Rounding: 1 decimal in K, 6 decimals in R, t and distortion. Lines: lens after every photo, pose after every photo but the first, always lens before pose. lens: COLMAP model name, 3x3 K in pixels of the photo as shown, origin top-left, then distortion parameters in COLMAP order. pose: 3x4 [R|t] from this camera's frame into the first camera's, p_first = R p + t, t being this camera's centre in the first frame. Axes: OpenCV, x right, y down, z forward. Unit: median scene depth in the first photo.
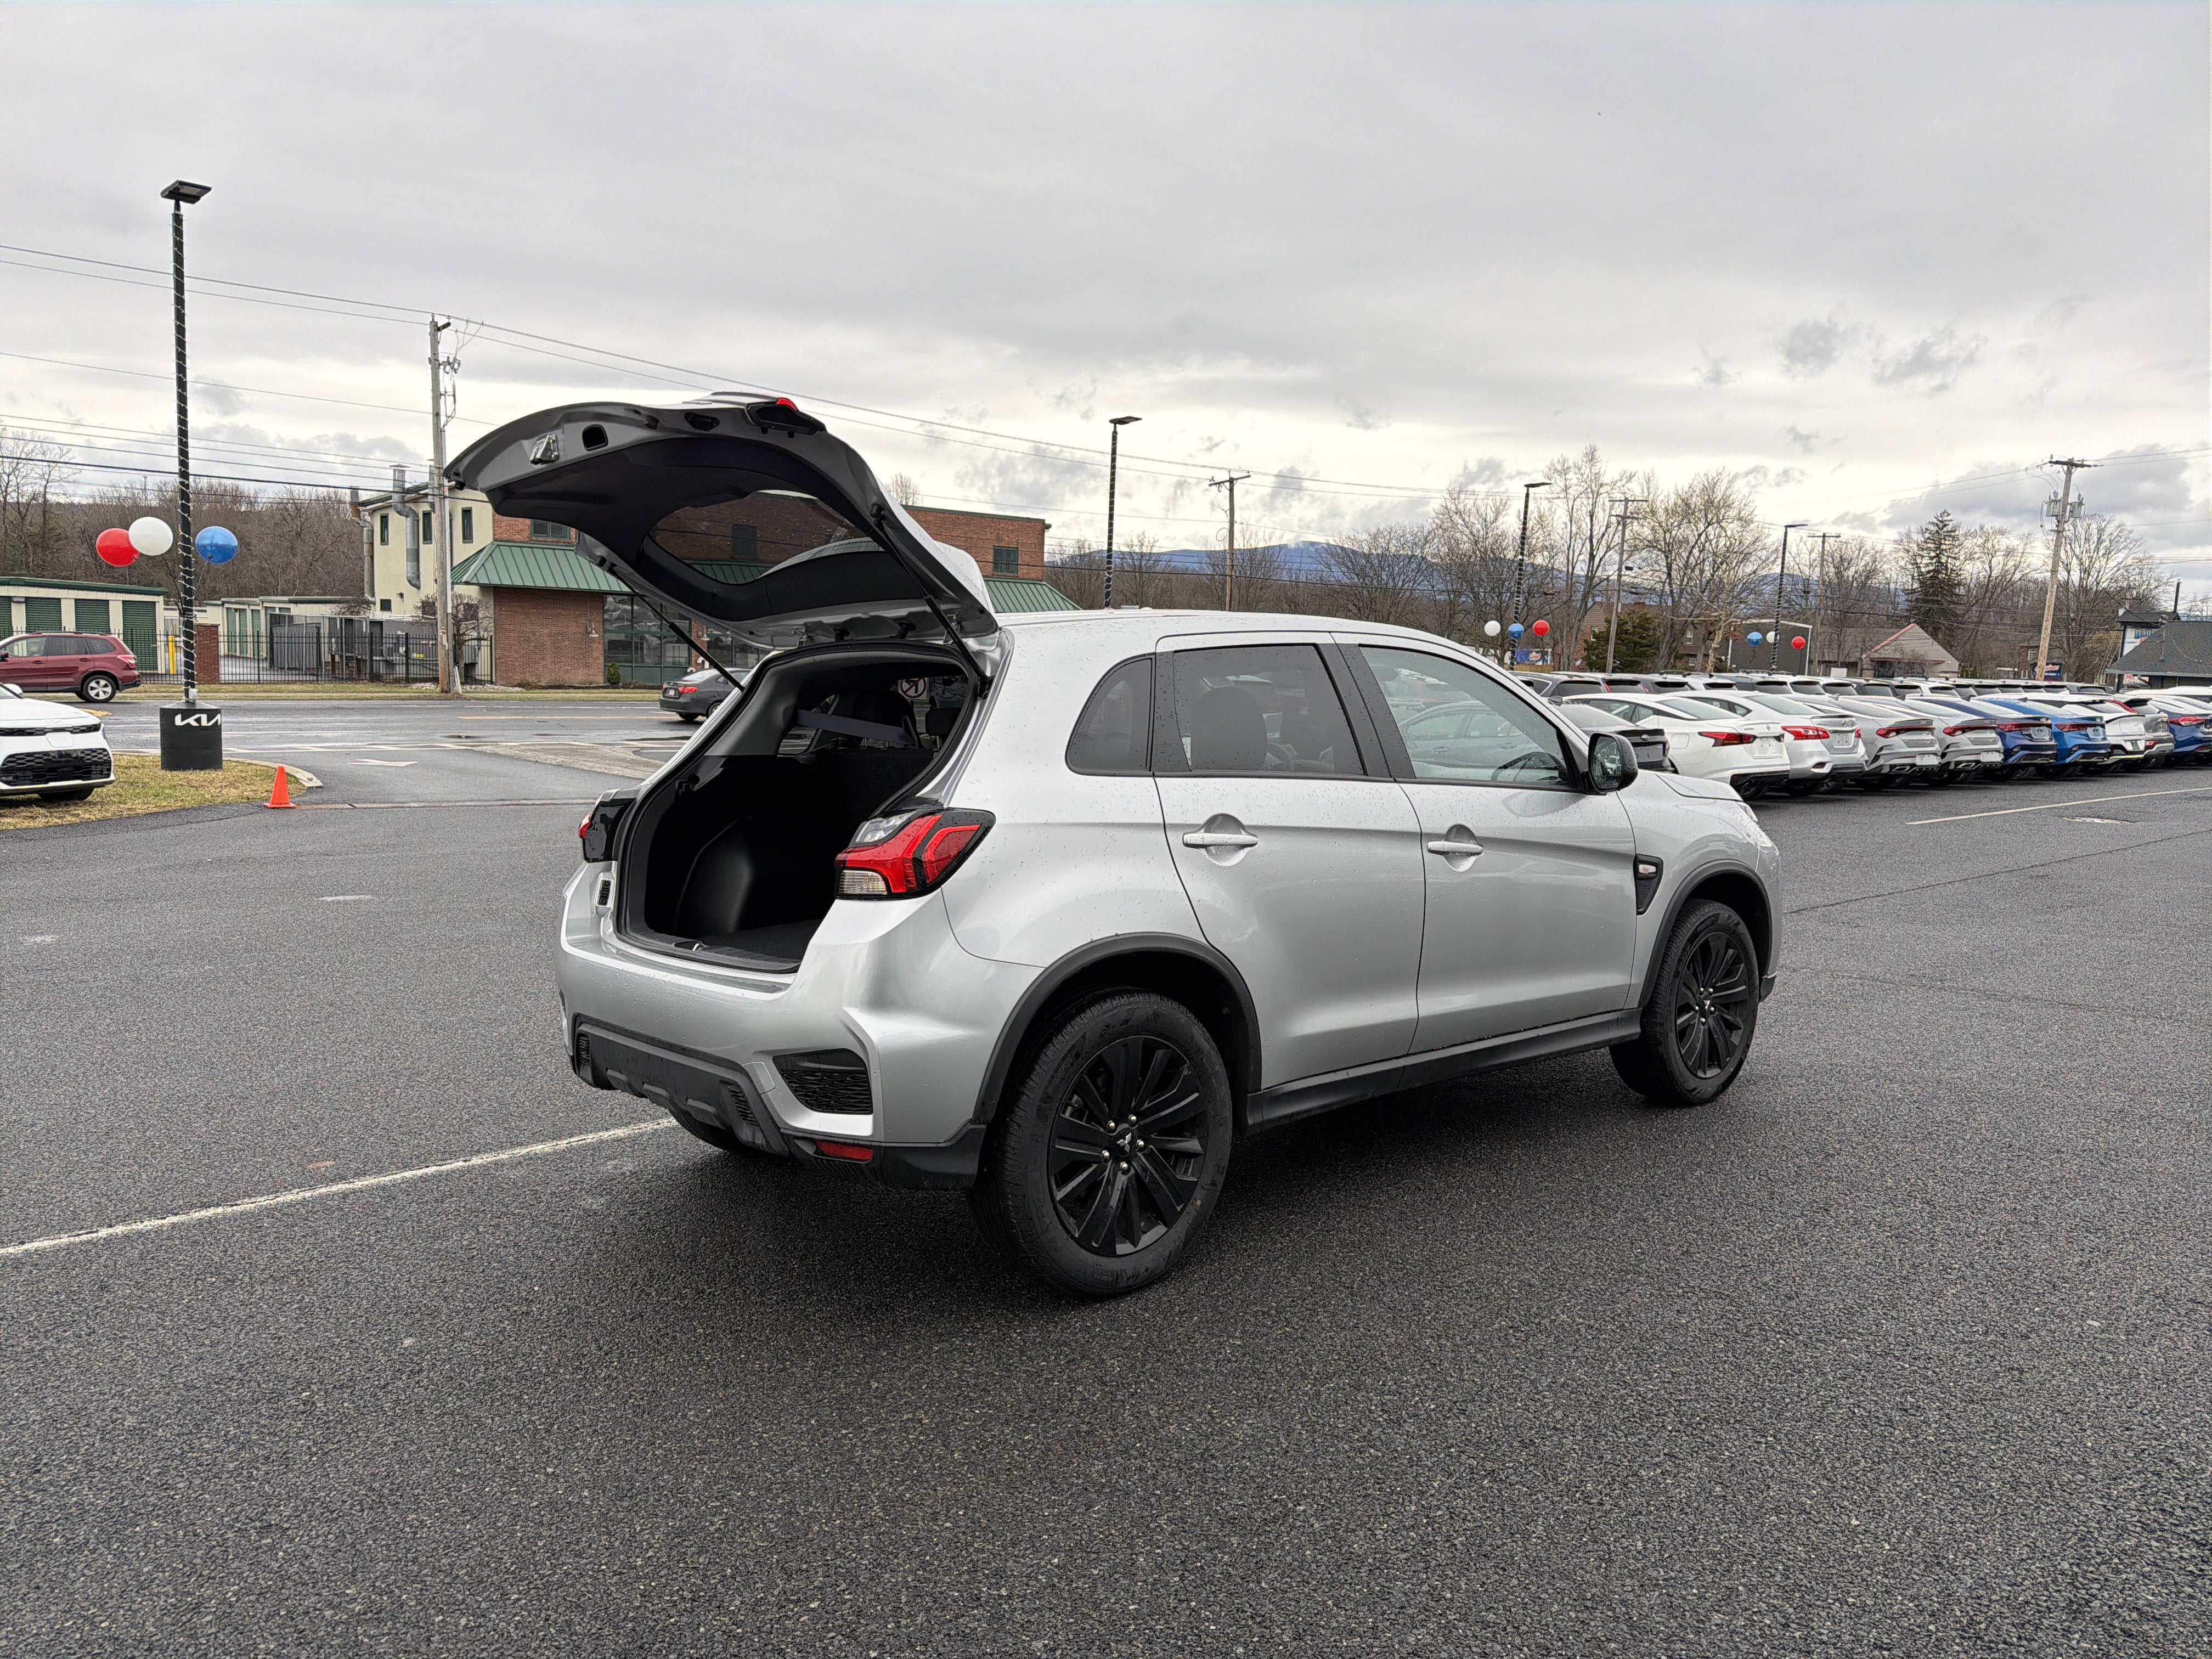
lens RADIAL K [[1509.6, 0, 1063.2], [0, 1509.6, 826.0], [0, 0, 1]] dist [0.008436, -0.008610]
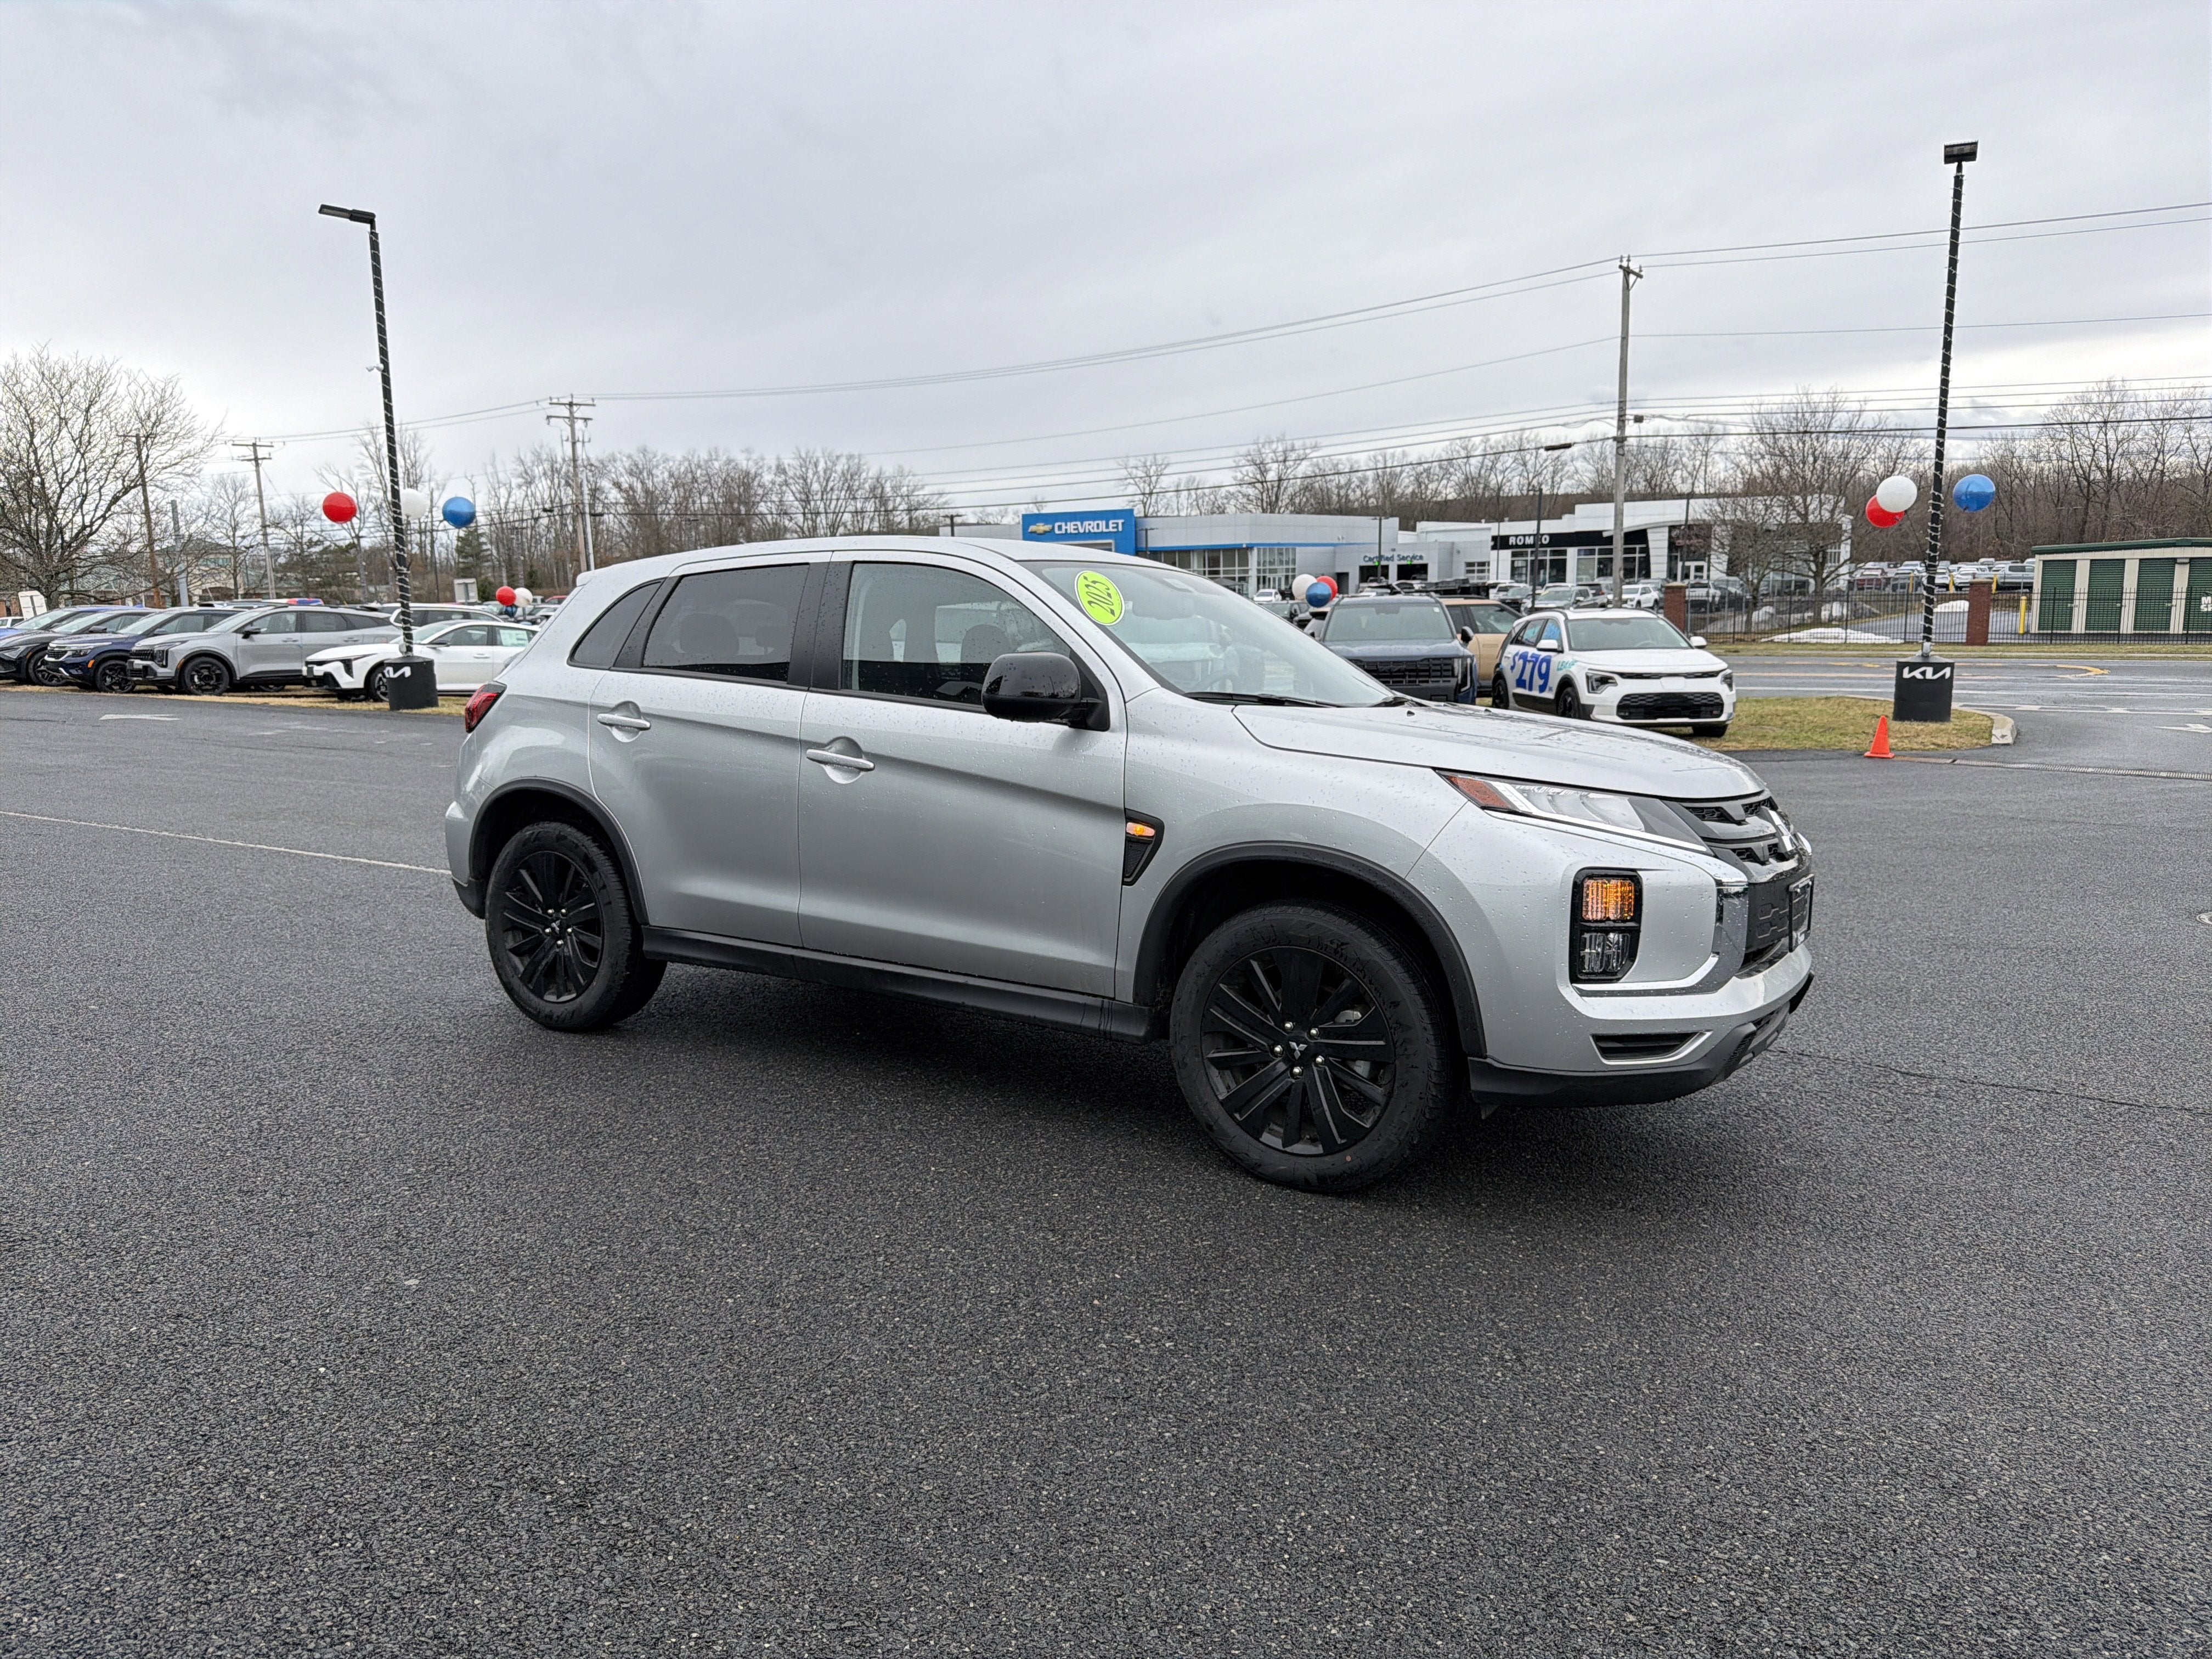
lens RADIAL K [[1509.5, 0, 1151.5], [0, 1509.5, 860.7], [0, 0, 1]] dist [0.042337, -0.085164]
pose [[0.319093, 0.130595, -0.938682, 1.219037], [-0.087261, 0.990302, 0.108113, -0.043869], [0.943697, 0.047412, 0.327395, 0.821090]]
